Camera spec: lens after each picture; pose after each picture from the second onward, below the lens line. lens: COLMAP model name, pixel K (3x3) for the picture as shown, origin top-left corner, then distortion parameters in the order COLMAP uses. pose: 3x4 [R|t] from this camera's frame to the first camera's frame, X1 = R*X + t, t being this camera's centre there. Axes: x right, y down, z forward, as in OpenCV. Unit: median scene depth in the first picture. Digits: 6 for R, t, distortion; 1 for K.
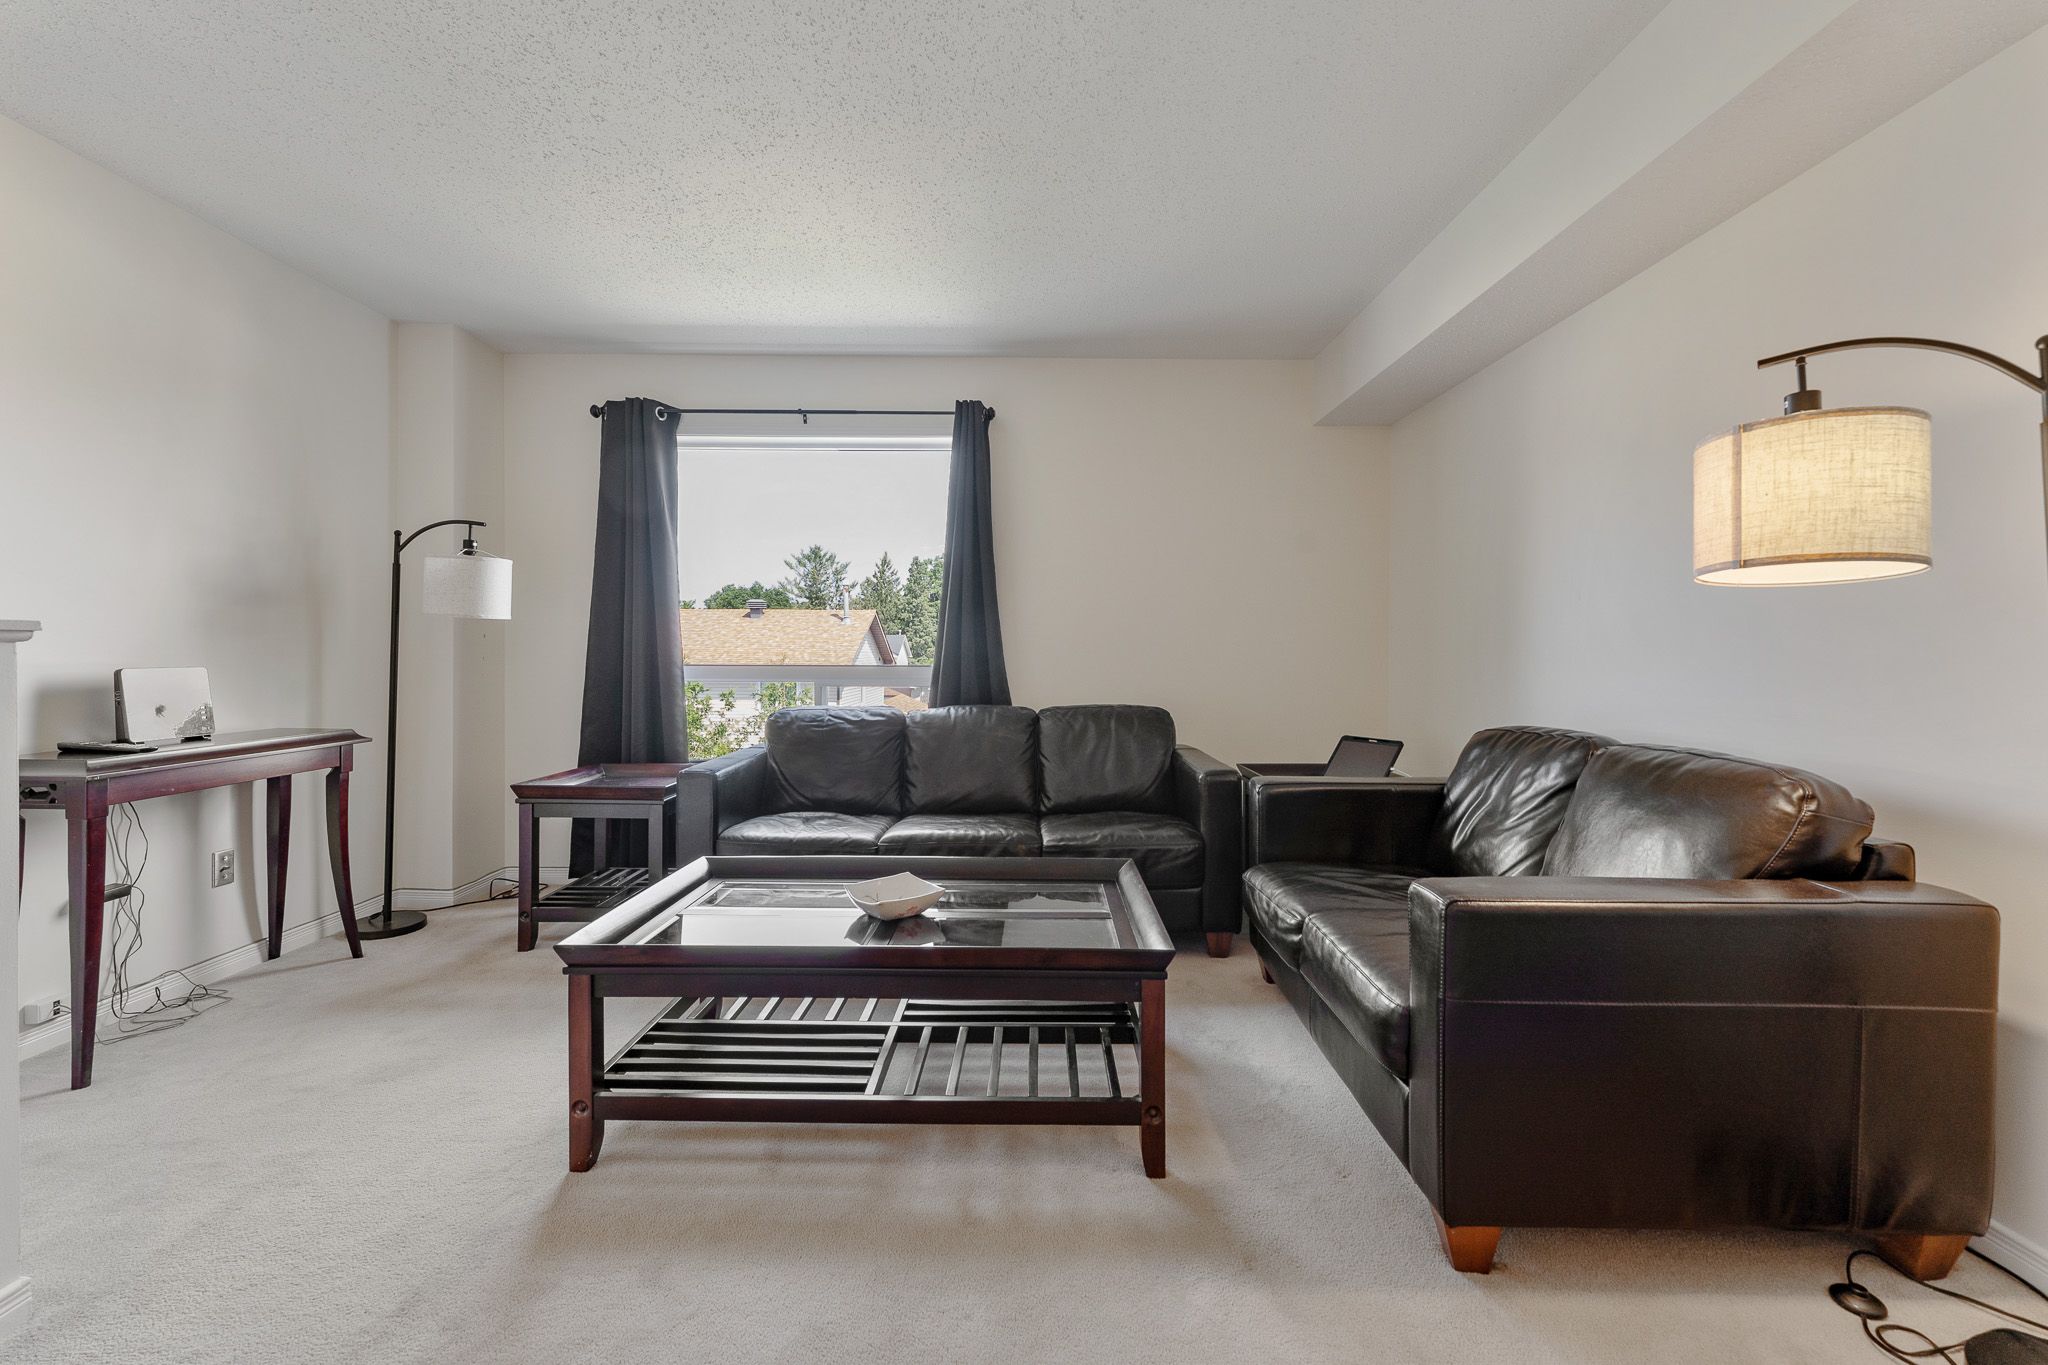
lens RADIAL K [[838.4, 0, 1021.3], [0, 838.4, 656.7], [0, 0, 1]] dist [0.001193, -0.000110]
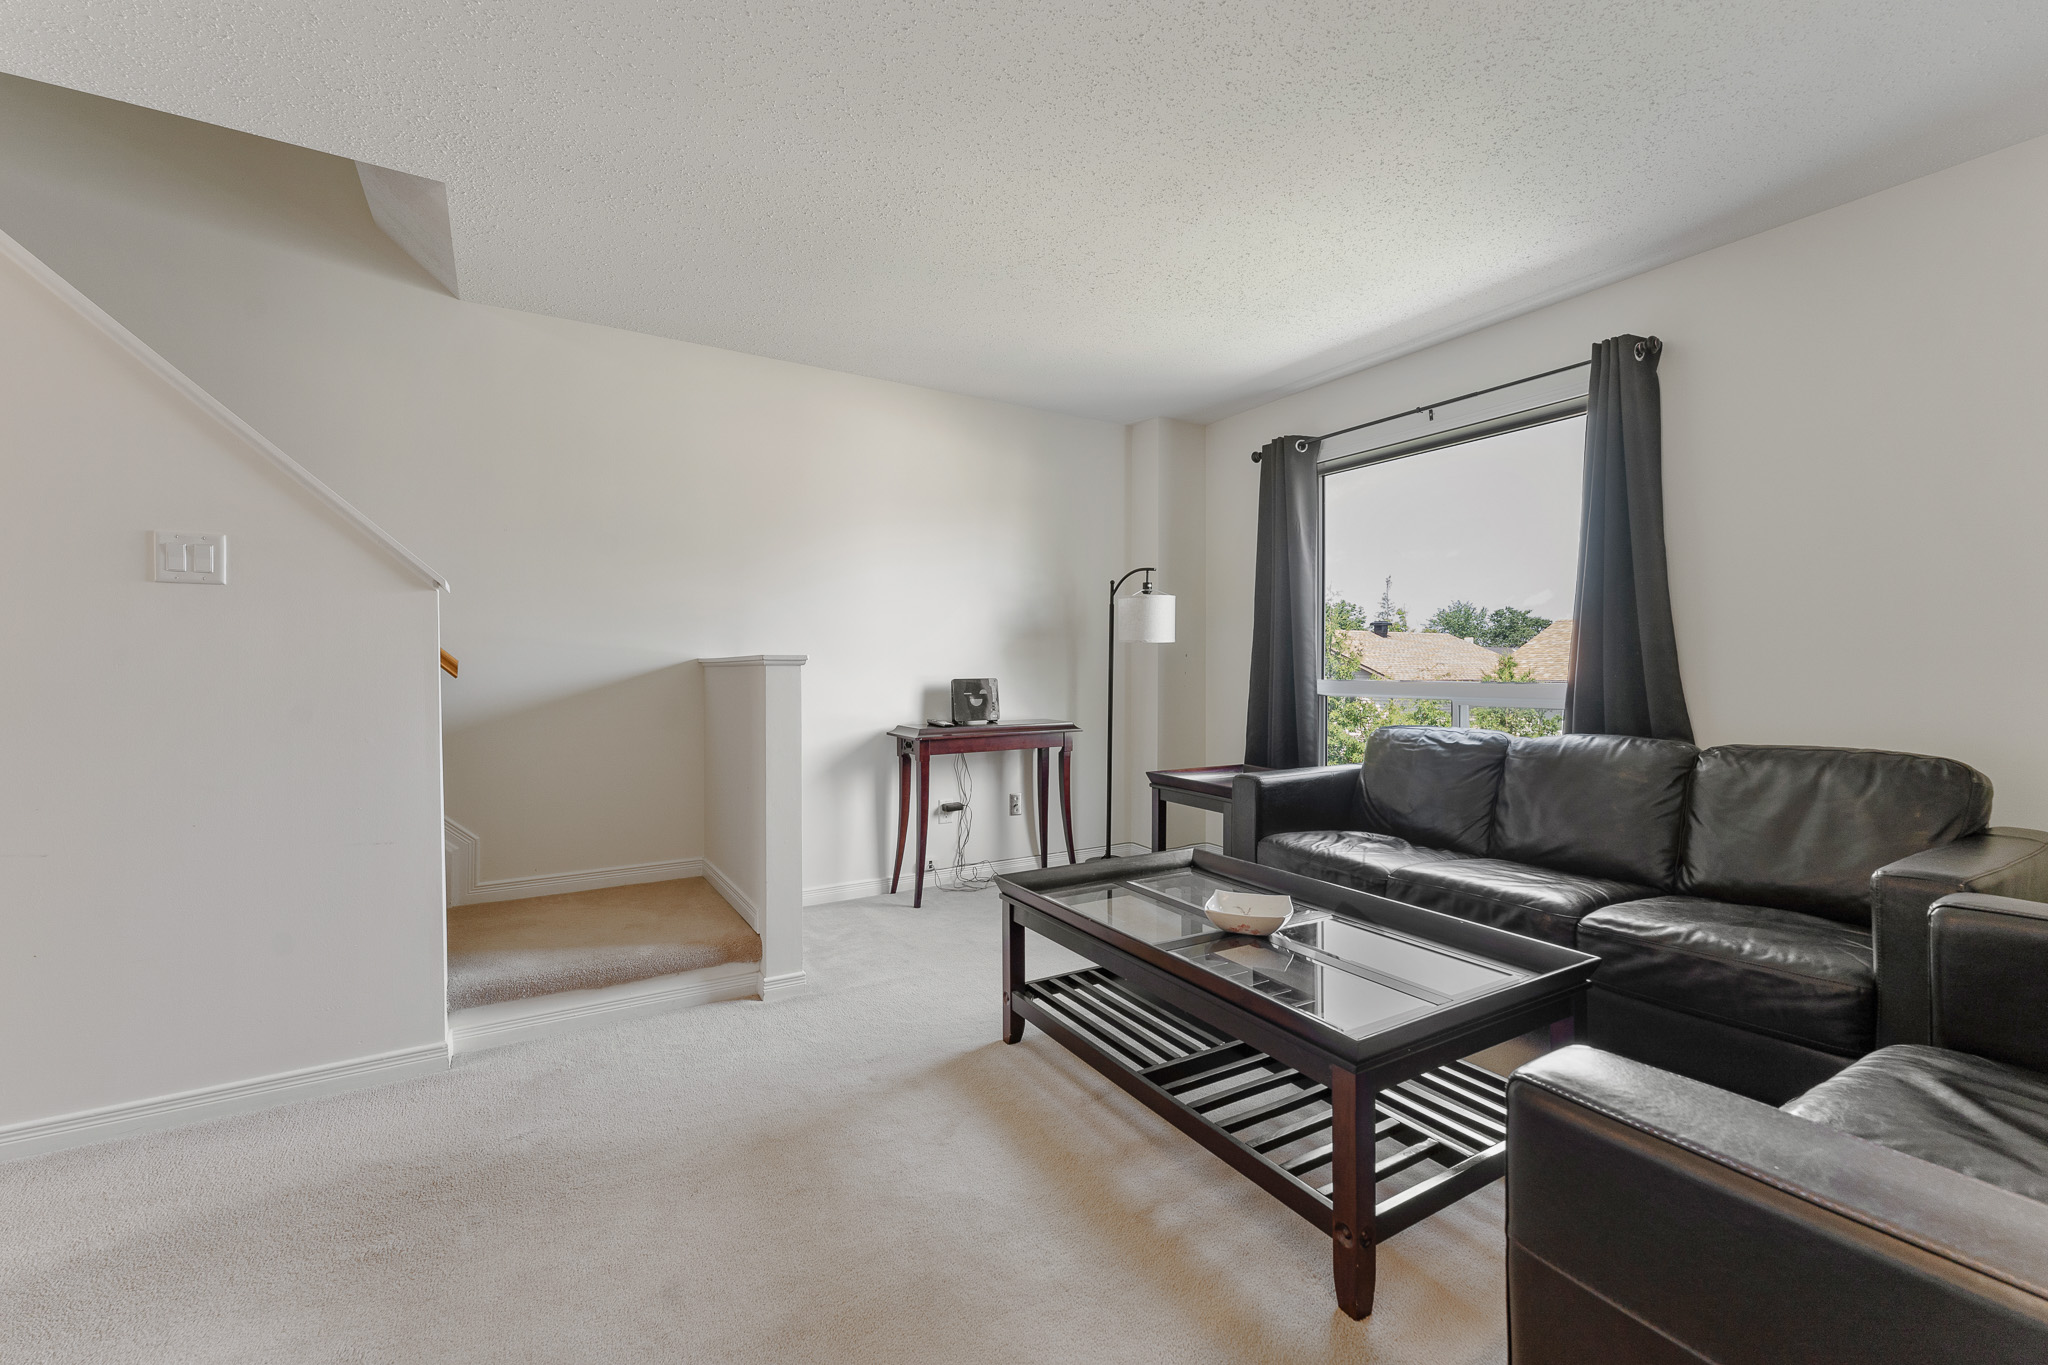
lens RADIAL K [[843.3, 0, 1027.0], [0, 843.3, 666.3], [0, 0, 1]] dist [-0.000282, -0.000094]
pose [[0.517752, -0.005223, -0.855515, 0.463058], [0.001800, 0.999986, -0.005015, -0.003131], [0.855529, 0.001056, 0.517754, 0.202519]]
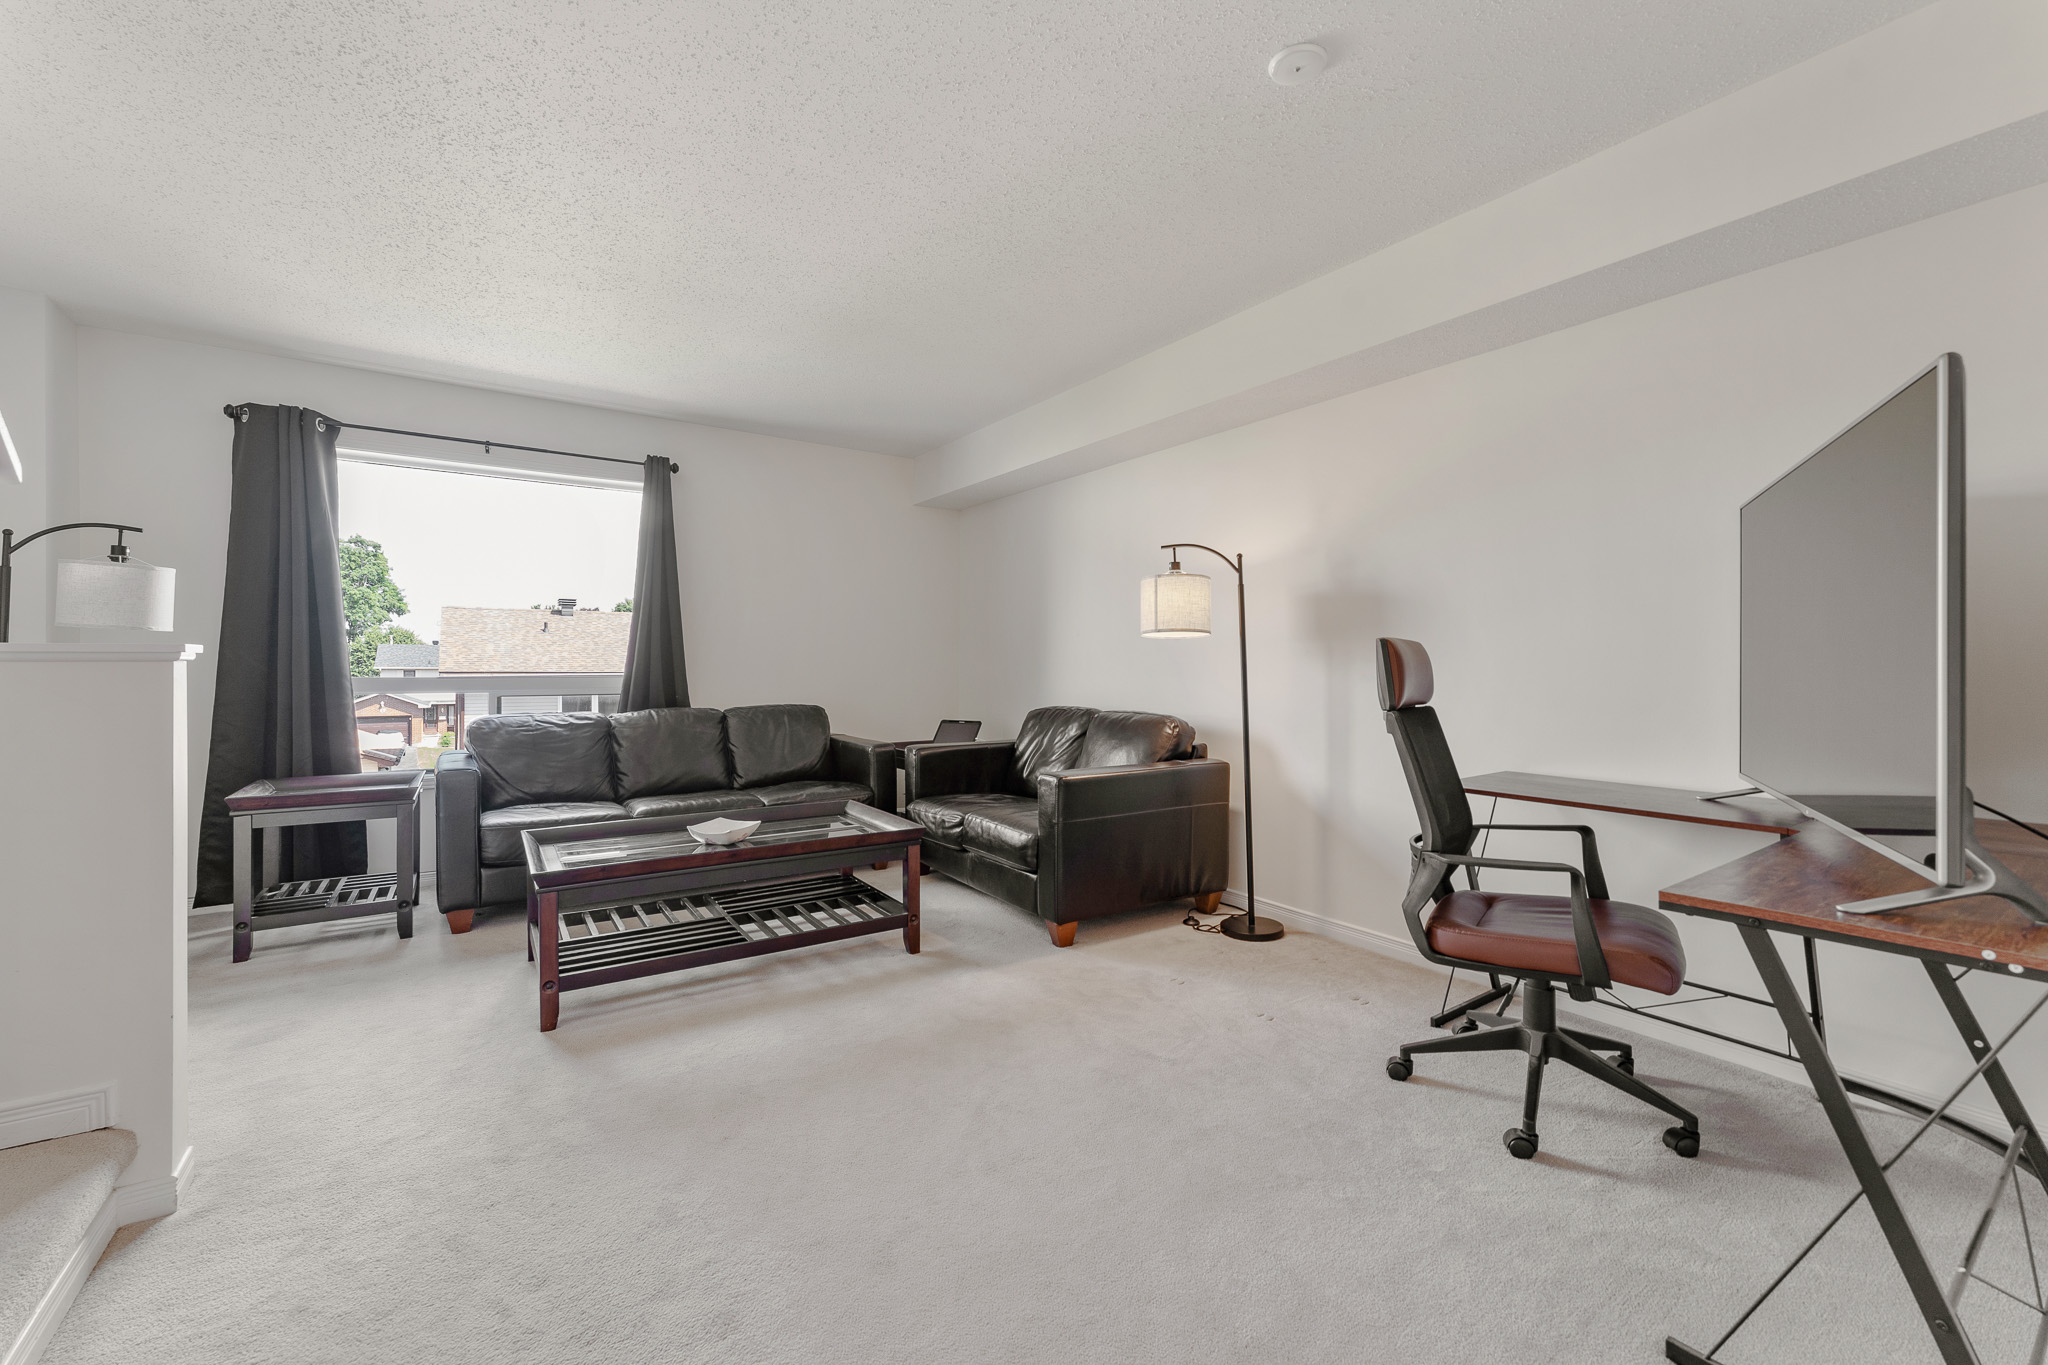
lens RADIAL K [[843.3, 0, 1027.0], [0, 843.3, 666.3], [0, 0, 1]] dist [-0.000282, -0.000094]
pose [[0.827188, -0.002904, 0.561918, -0.440279], [0.002355, 0.999996, 0.001701, -0.005413], [-0.561921, -0.000084, 0.827191, -0.432602]]
